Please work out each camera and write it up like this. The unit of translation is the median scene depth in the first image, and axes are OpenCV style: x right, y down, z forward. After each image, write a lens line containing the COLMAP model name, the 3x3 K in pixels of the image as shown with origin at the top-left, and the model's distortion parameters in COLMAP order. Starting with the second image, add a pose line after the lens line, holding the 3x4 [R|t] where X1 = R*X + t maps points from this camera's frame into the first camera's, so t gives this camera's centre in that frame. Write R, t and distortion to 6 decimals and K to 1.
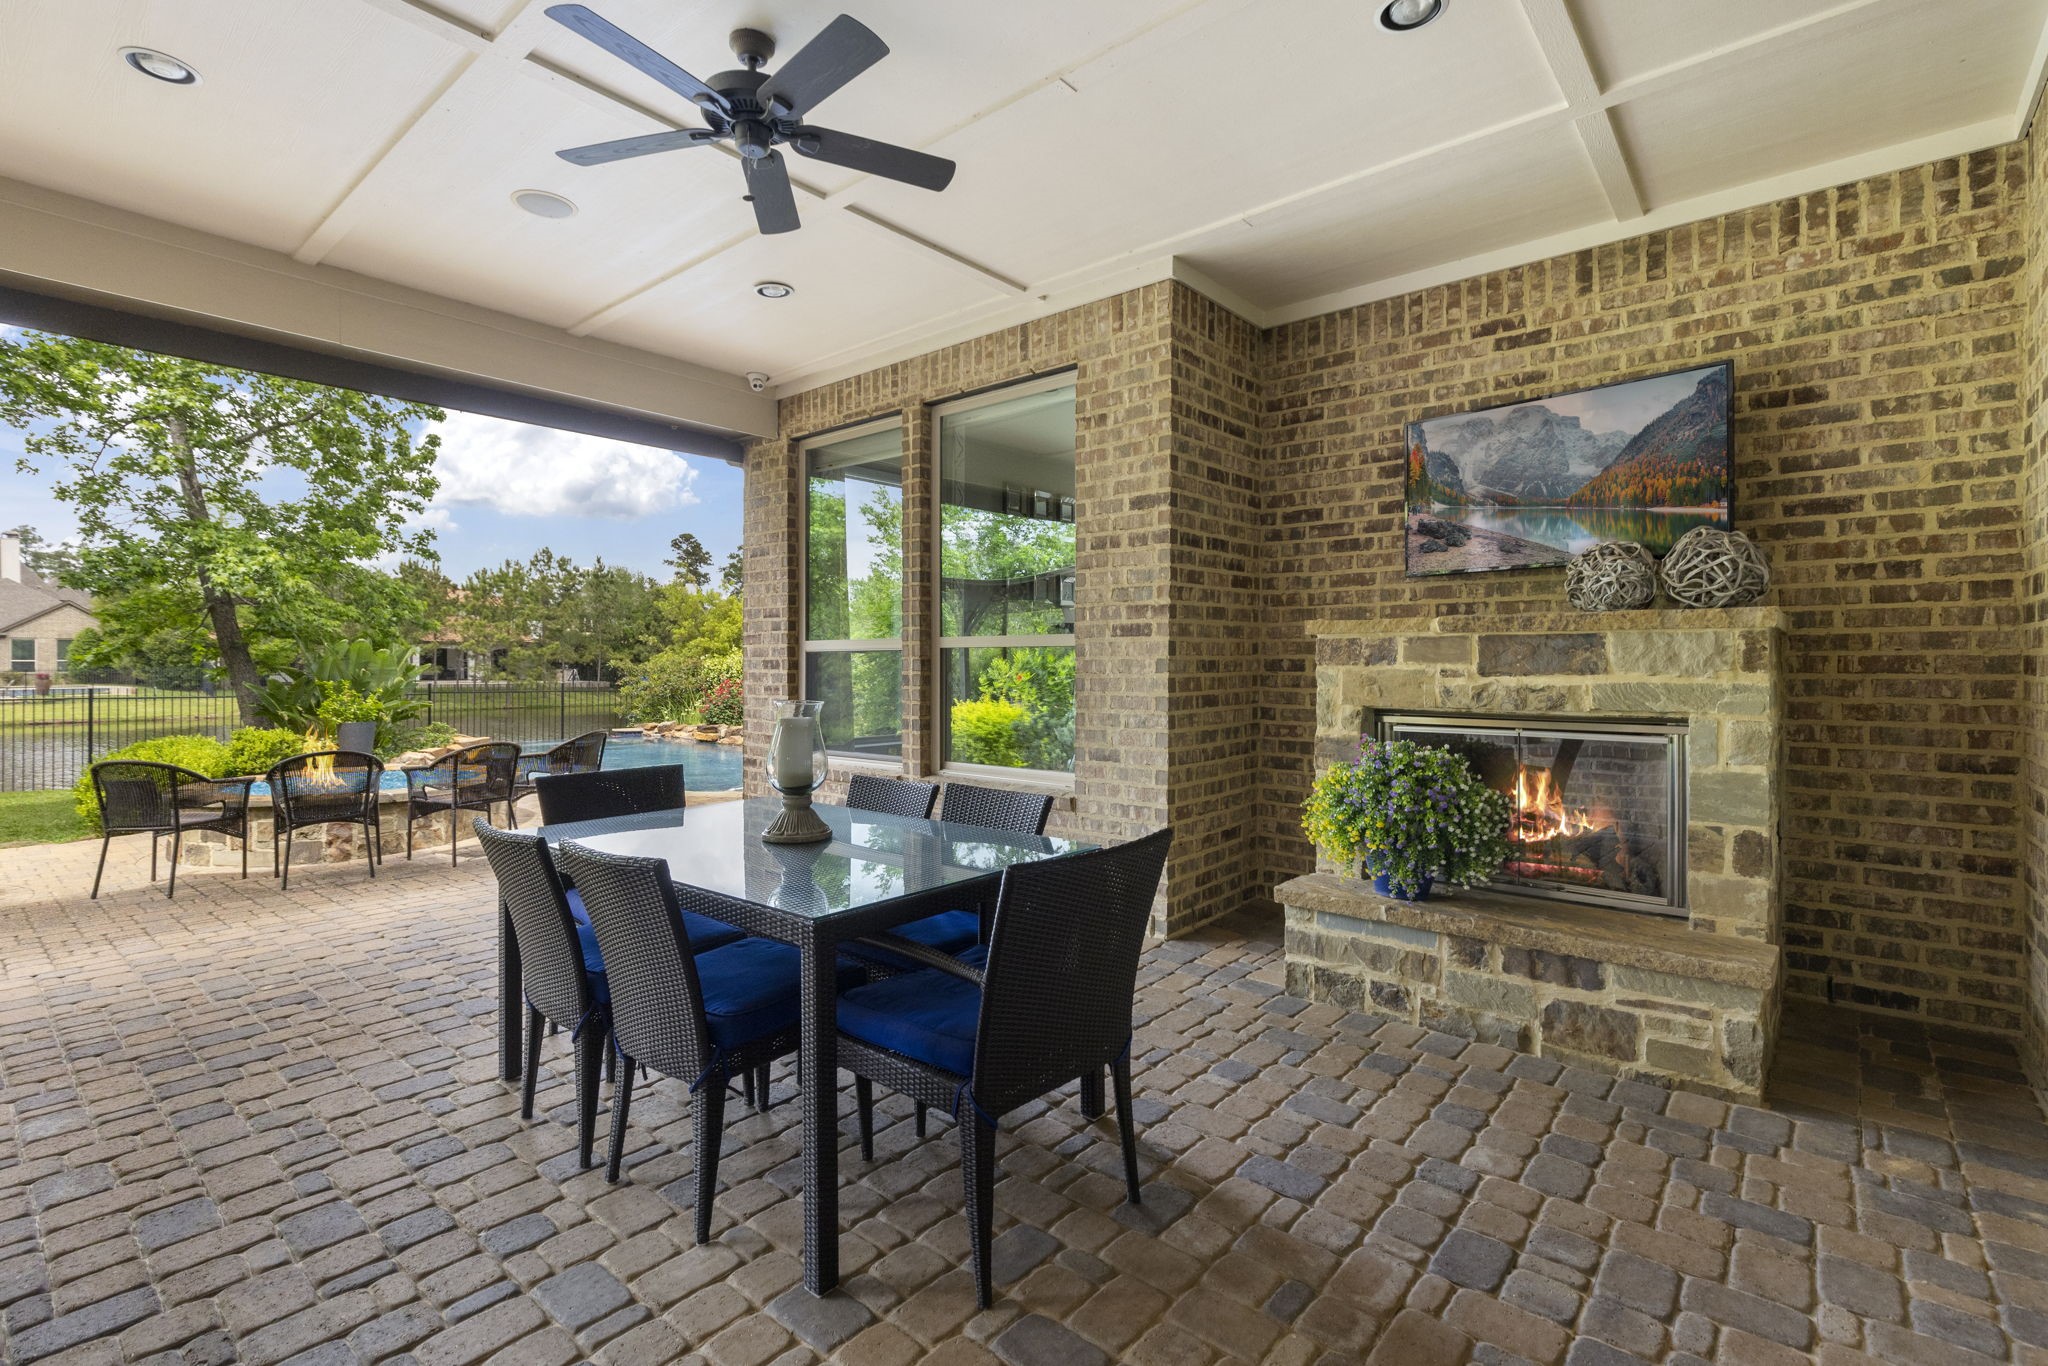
lens RADIAL K [[939.2, 0, 1033.5], [0, 939.2, 670.7], [0, 0, 1]] dist [-0.016150, 0.001409]
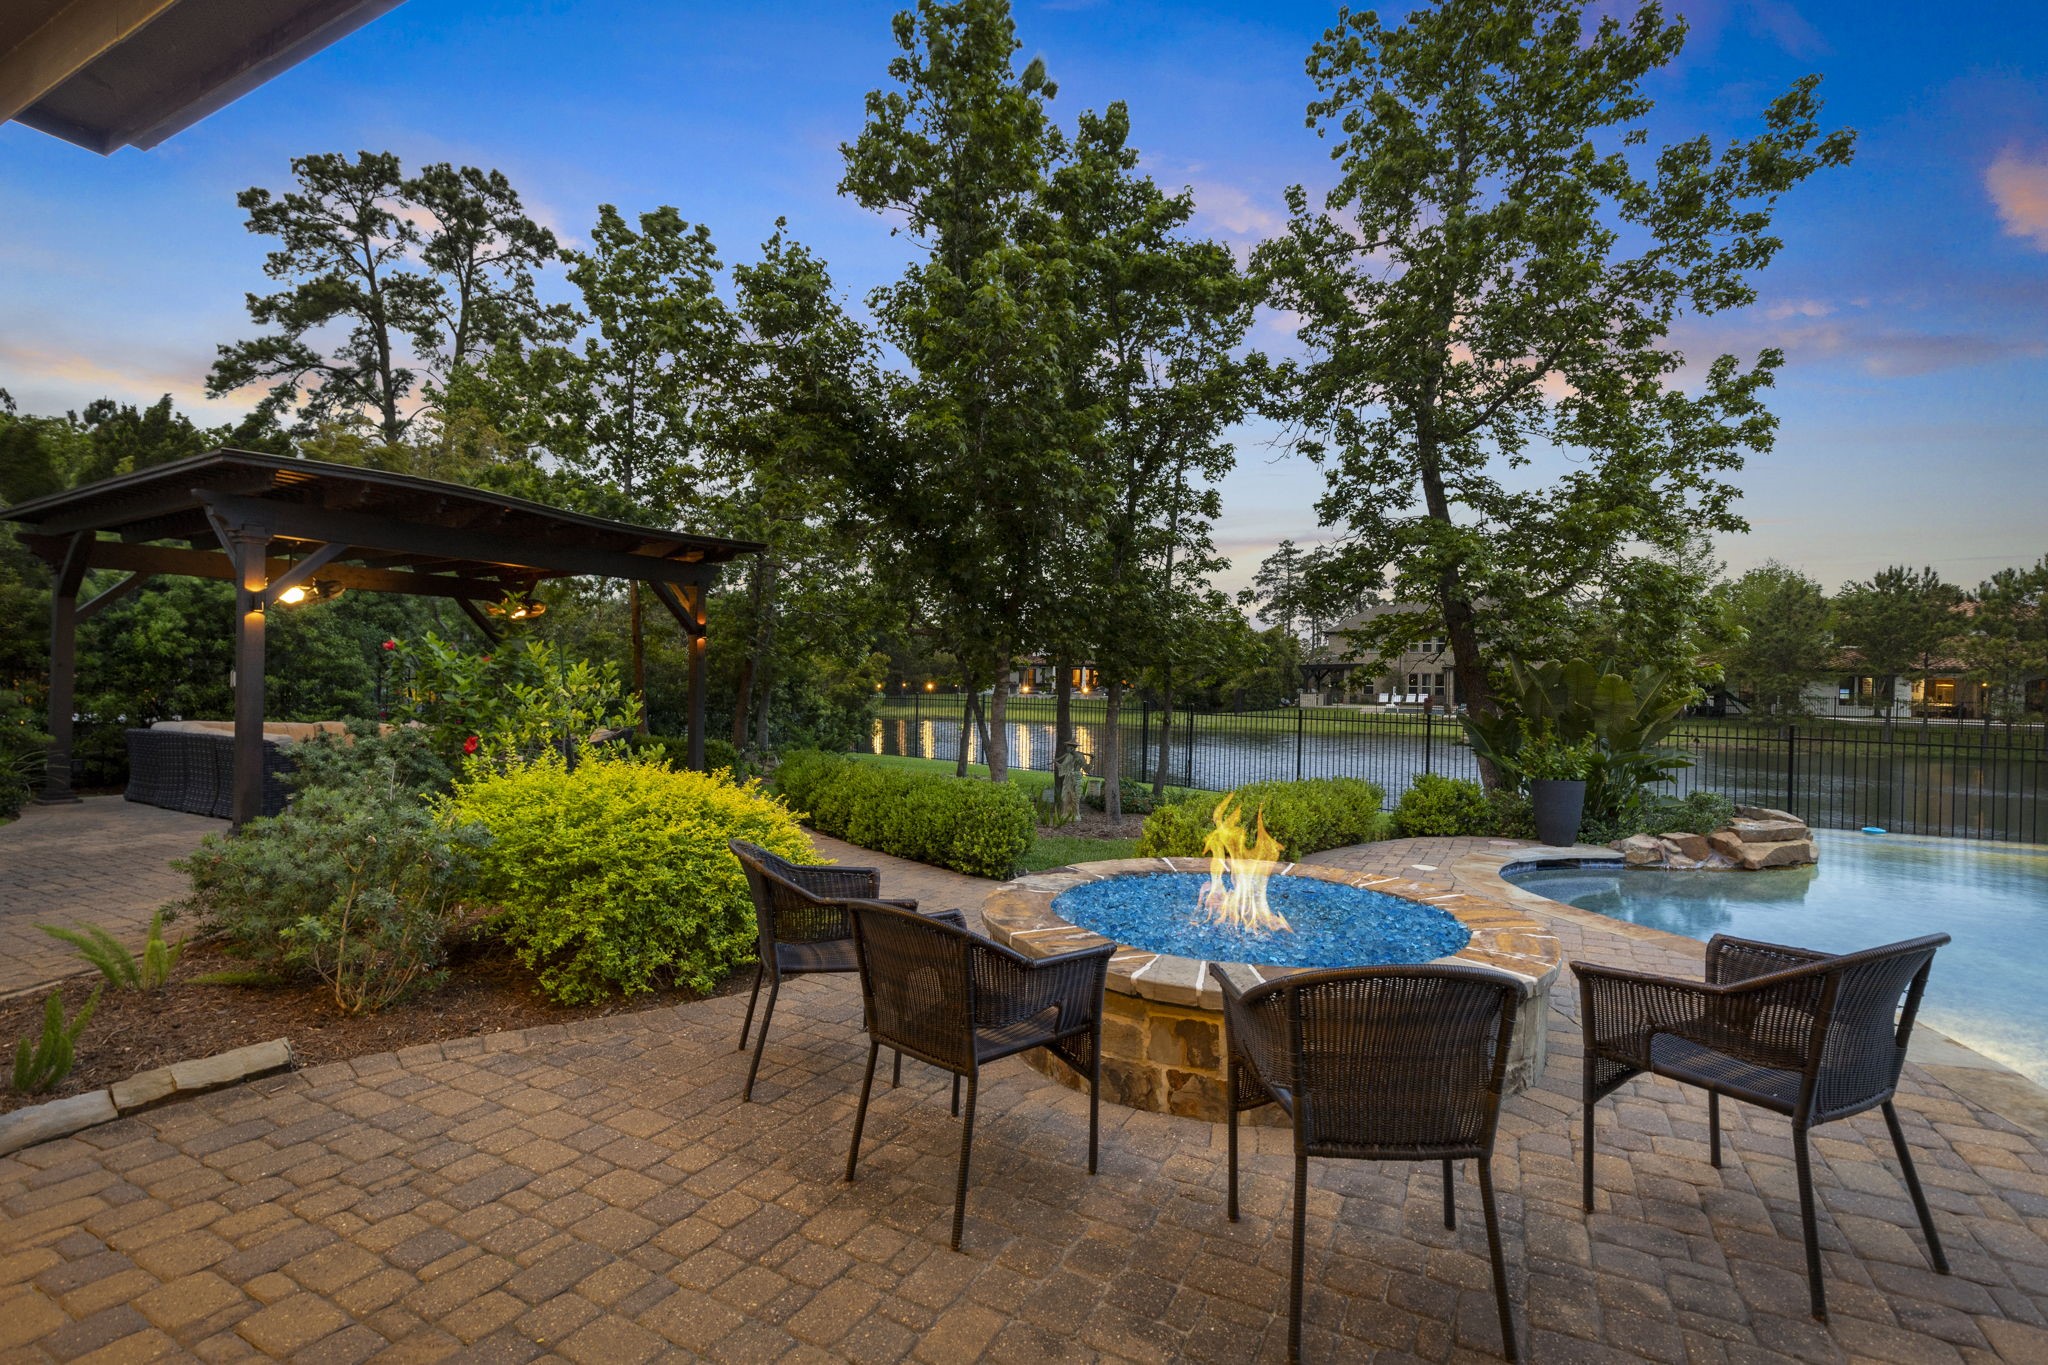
lens RADIAL K [[939.2, 0, 1031.2], [0, 939.2, 685.1], [0, 0, 1]] dist [-0.016150, 0.001409]
pose [[0.203208, -0.004817, -0.979124, -0.038963], [-0.013029, 0.999886, -0.007623, -0.002881], [0.979049, 0.014306, 0.203122, 0.114508]]
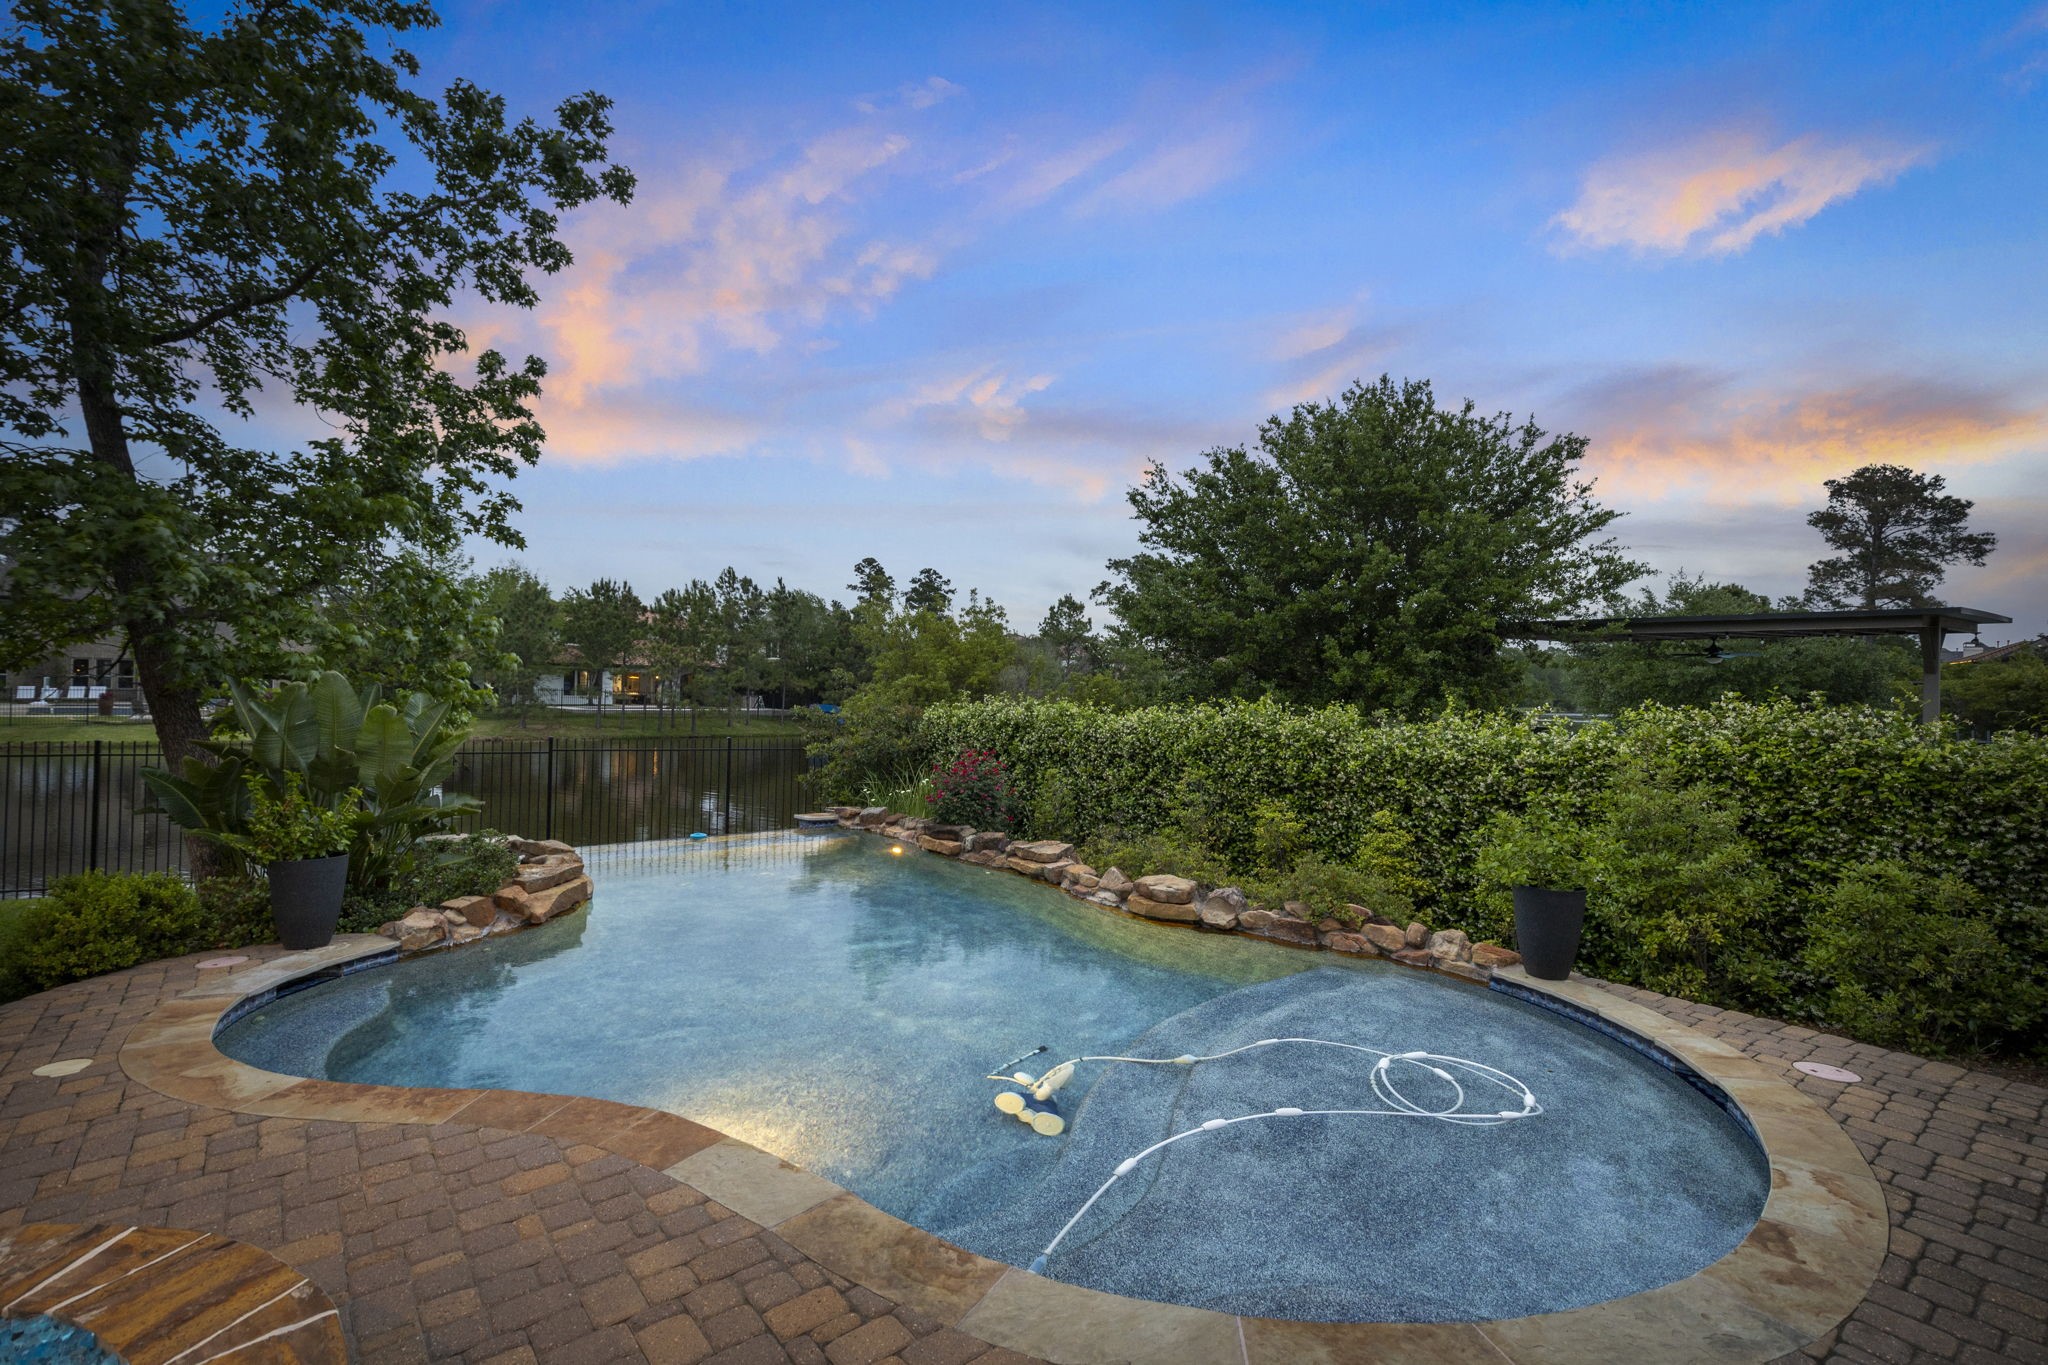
lens RADIAL K [[939.2, 0, 1019.6], [0, 939.2, 705.5], [0, 0, 1]] dist [-0.016150, 0.001409]
pose [[0.981799, 0.022587, -0.188577, -0.058308], [-0.021027, 0.999726, 0.010269, -0.008512], [0.188758, -0.006117, 0.982005, 0.129994]]
